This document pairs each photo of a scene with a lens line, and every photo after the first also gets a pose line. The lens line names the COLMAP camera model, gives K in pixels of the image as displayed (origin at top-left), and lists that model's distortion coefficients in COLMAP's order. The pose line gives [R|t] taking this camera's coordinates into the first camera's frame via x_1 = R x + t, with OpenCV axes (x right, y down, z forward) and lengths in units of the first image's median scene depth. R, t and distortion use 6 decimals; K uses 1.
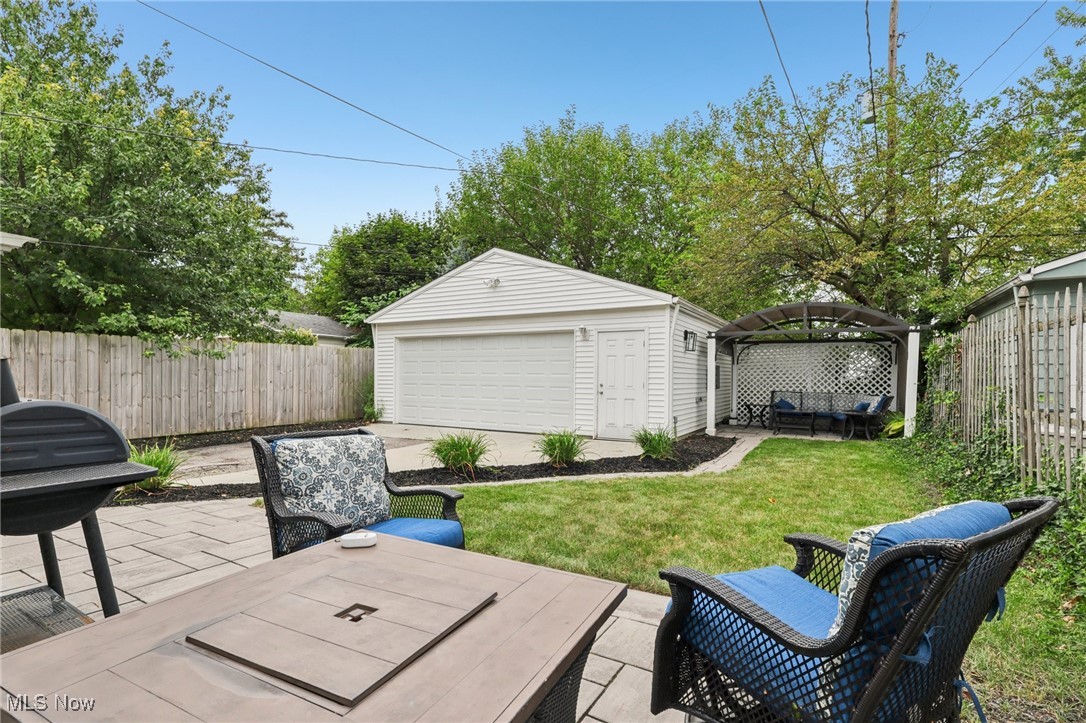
lens RADIAL K [[505.1, 0, 543.5], [0, 505.1, 379.2], [0, 0, 1]] dist [-0.003469, 0.001197]
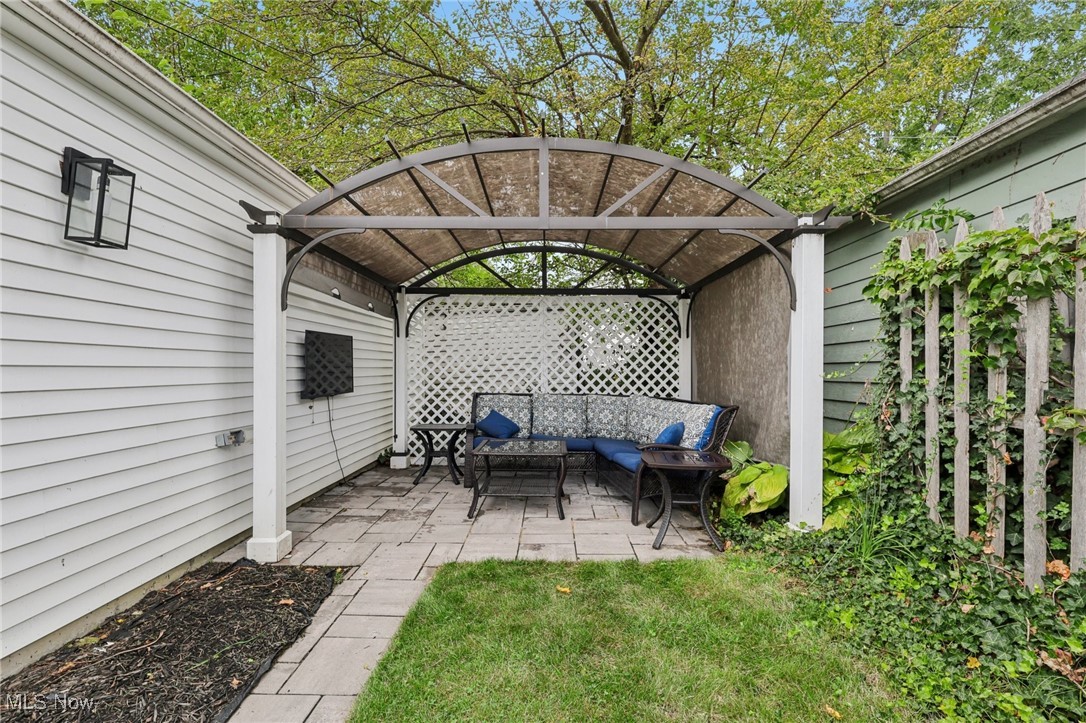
lens RADIAL K [[505.1, 0, 542.4], [0, 505.1, 366.5], [0, 0, 1]] dist [-0.003469, 0.001197]
pose [[0.872319, -0.009566, 0.488843, 0.297053], [0.012349, 0.999921, -0.002469, 0.000877], [-0.488781, 0.008191, 0.872368, 0.597326]]
